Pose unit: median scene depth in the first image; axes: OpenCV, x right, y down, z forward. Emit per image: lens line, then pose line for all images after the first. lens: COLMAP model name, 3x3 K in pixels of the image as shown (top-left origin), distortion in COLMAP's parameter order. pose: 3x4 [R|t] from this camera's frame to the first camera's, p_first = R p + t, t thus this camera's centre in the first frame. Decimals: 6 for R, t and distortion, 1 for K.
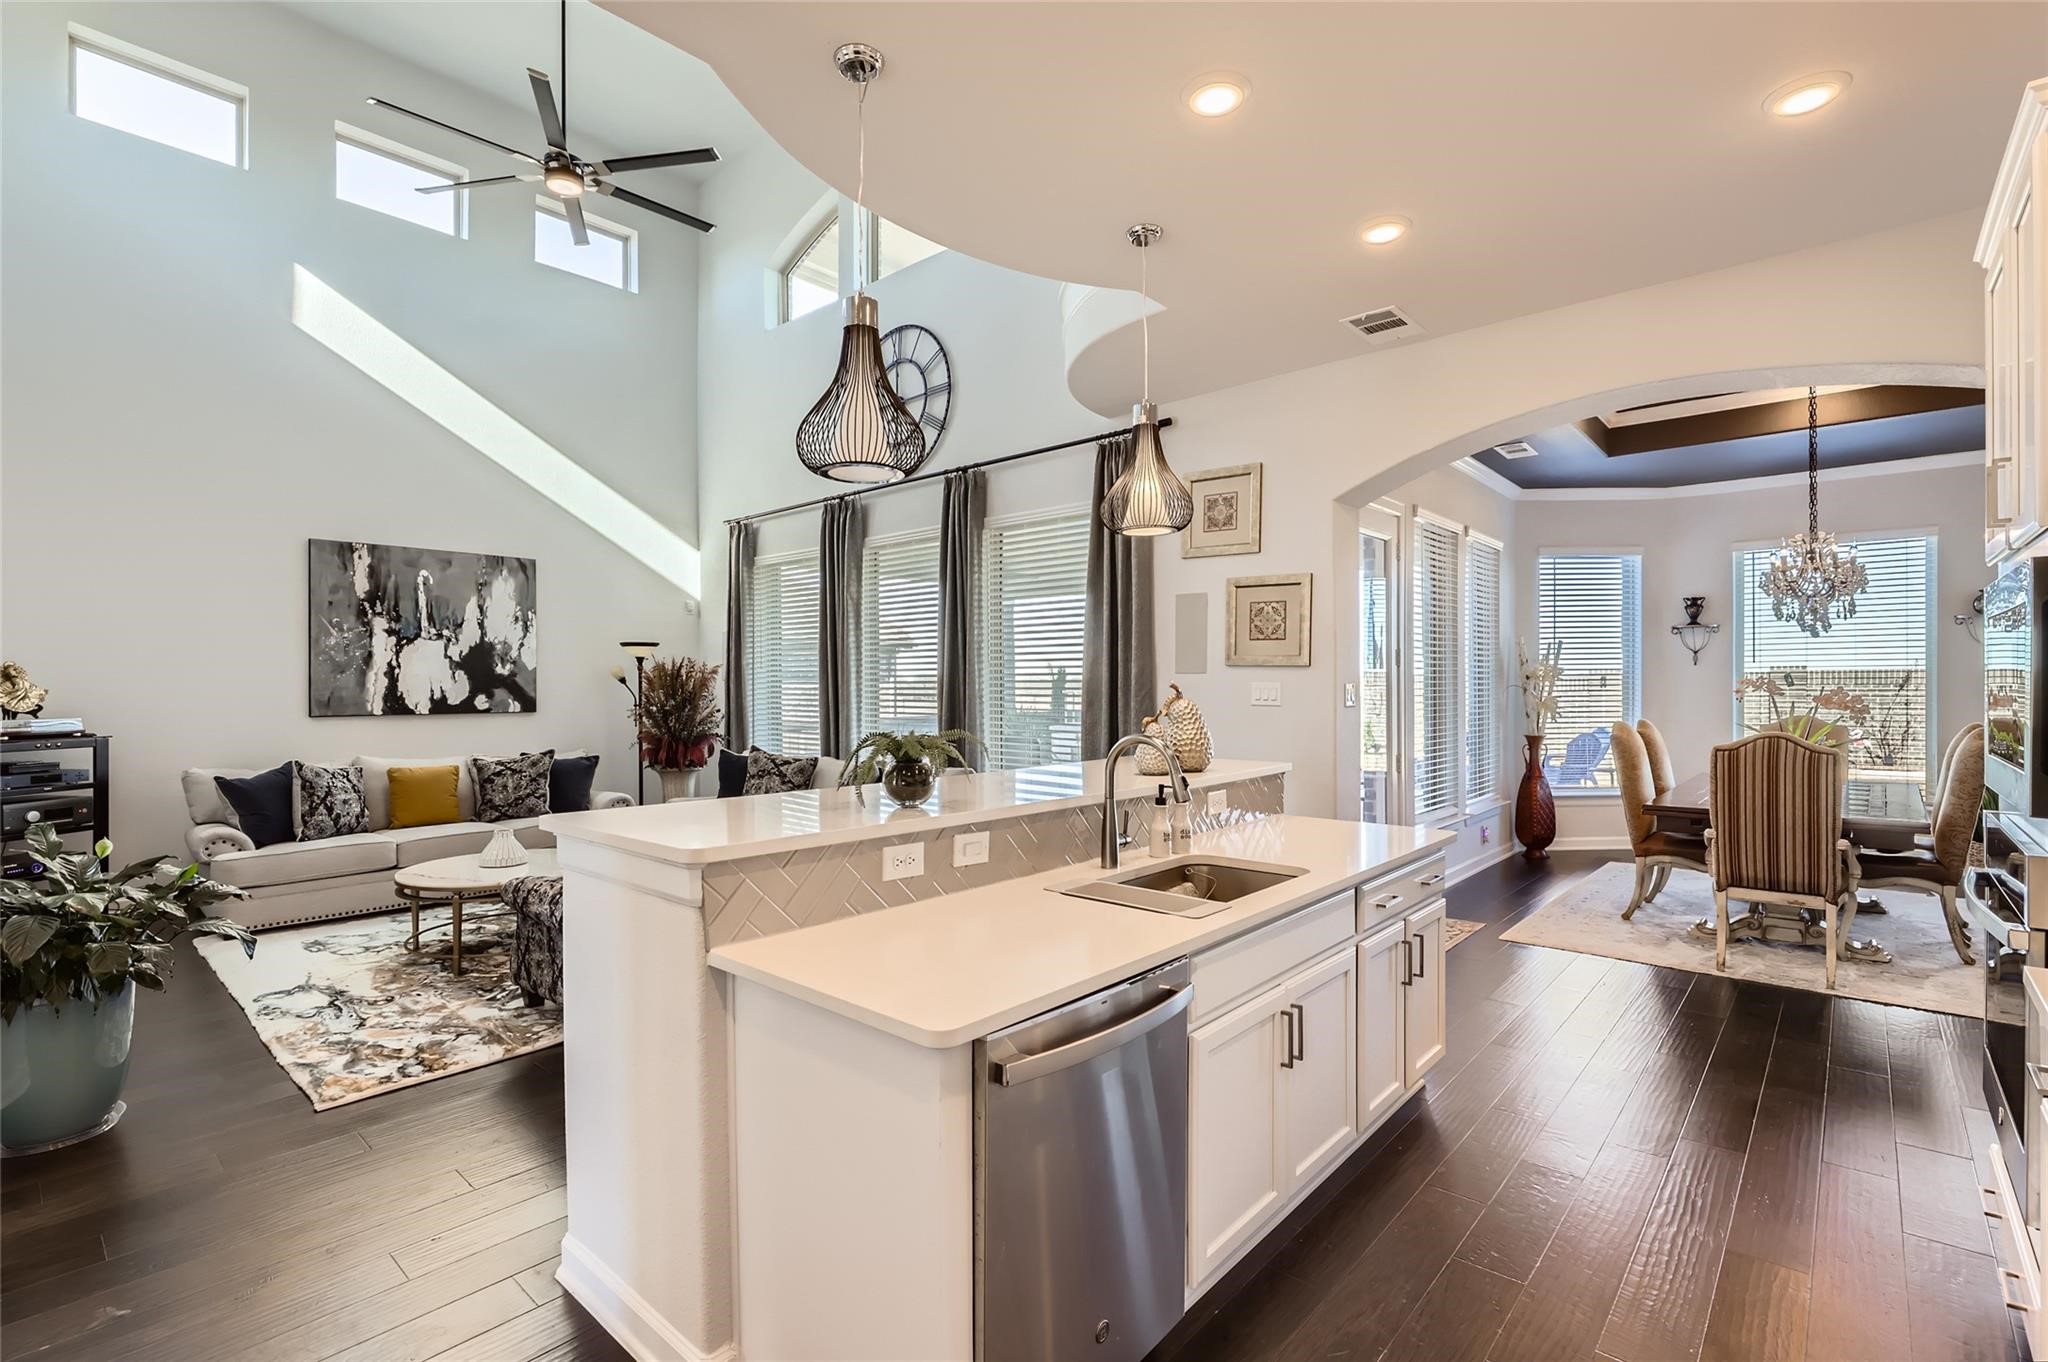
lens RADIAL K [[928.7, 0, 1024.1], [0, 928.7, 689.6], [0, 0, 1]] dist [-0.005367, -0.000324]
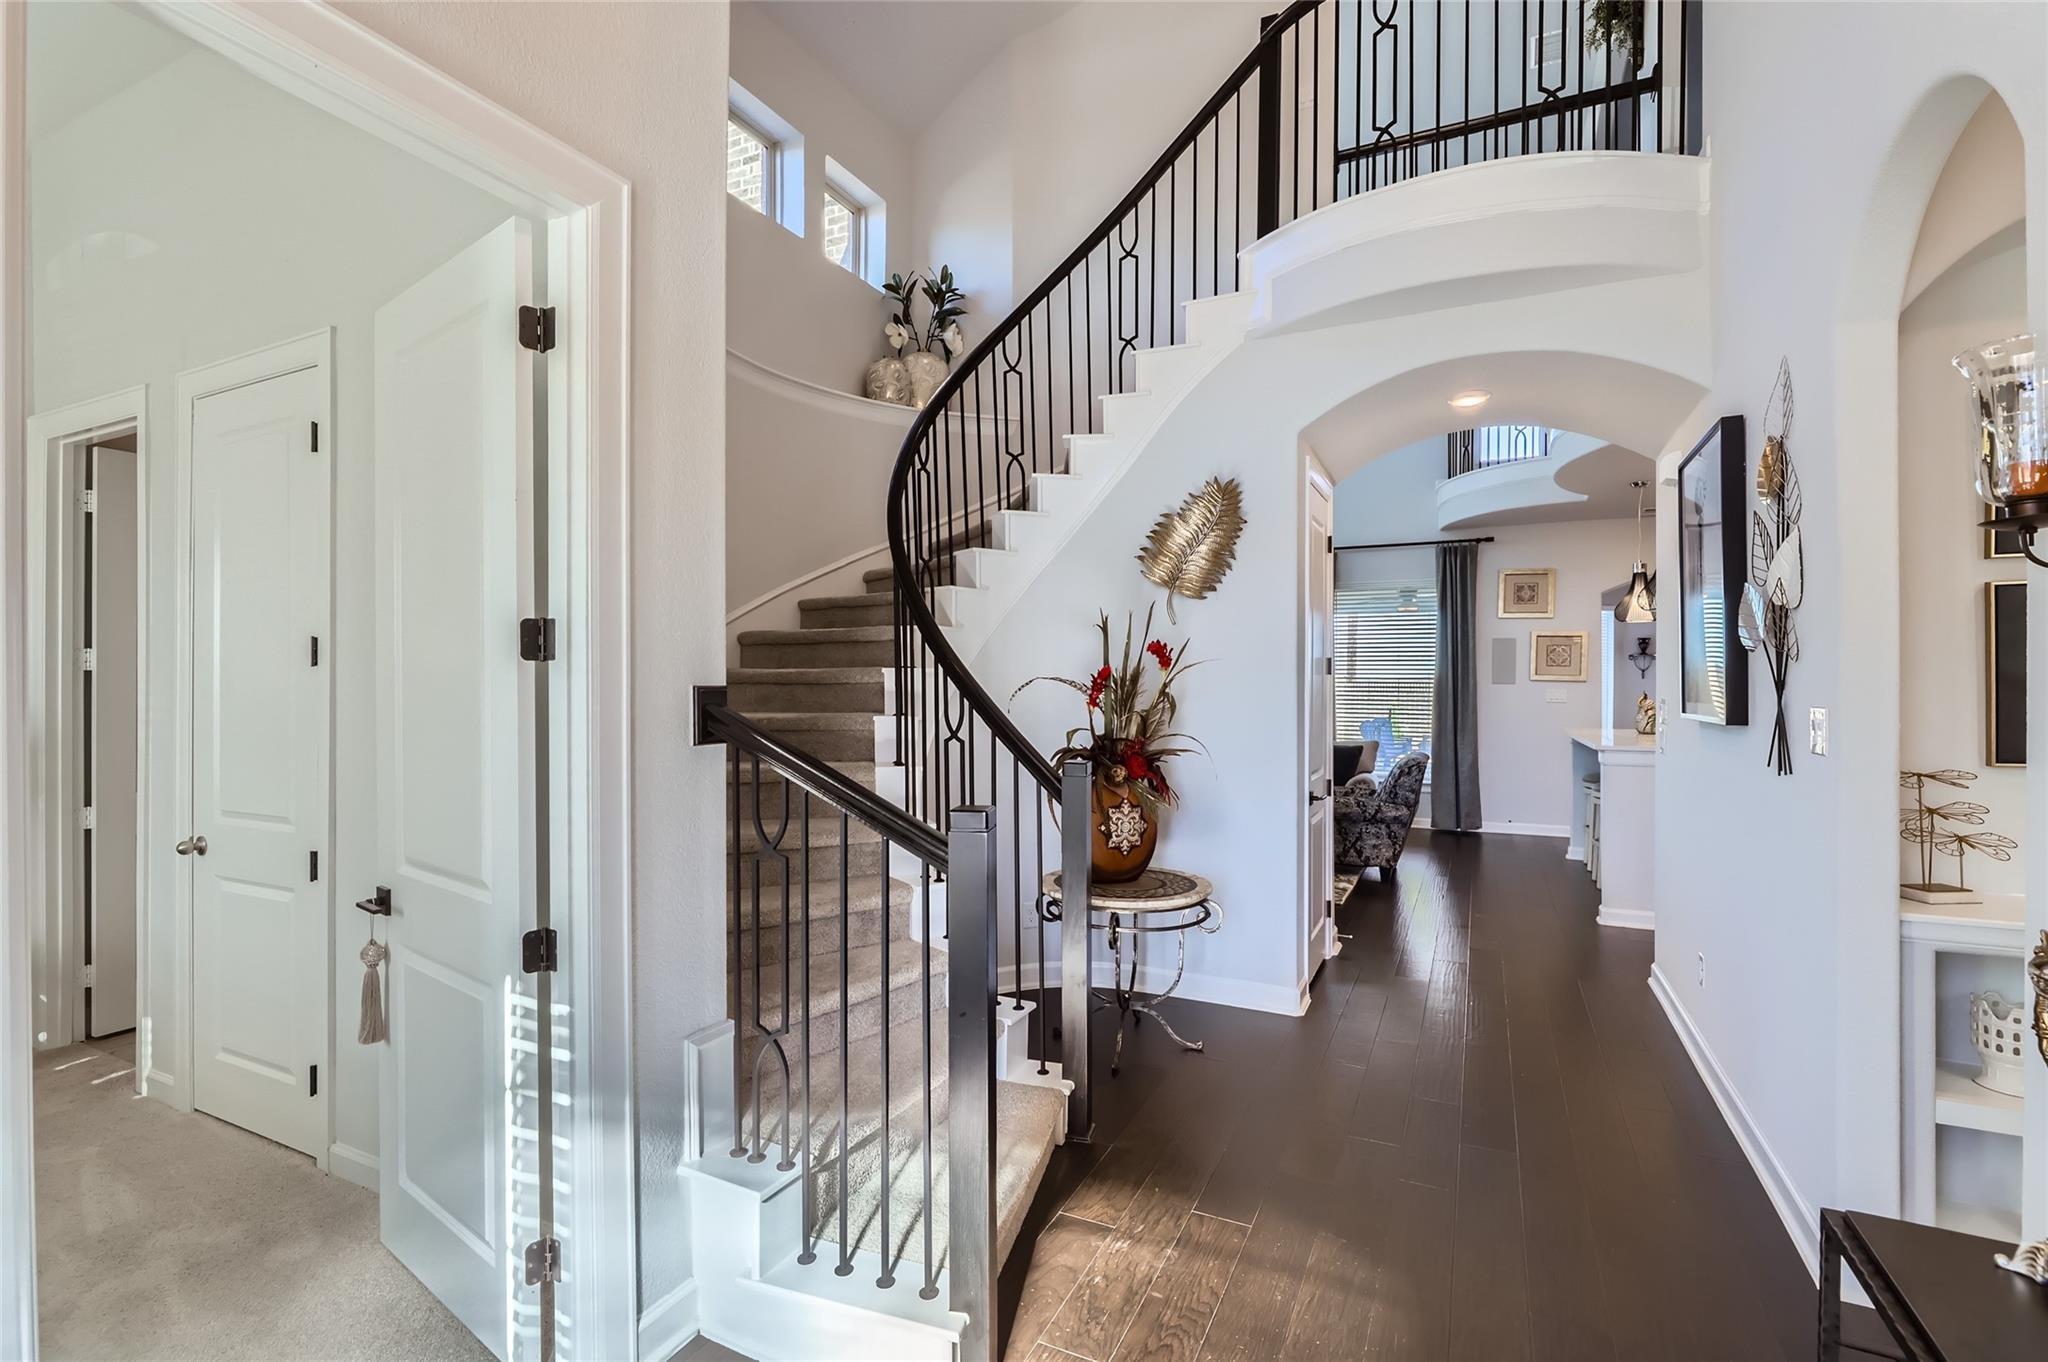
lens RADIAL K [[930.6, 0, 1024.0], [0, 930.6, 681.0], [0, 0, 1]] dist [-0.003376, -0.000396]
pose [[0.962569, 0.005873, 0.270974, -1.198989], [-0.003438, 0.999949, -0.009461, -0.004900], [-0.271015, 0.008176, 0.962540, -0.445650]]
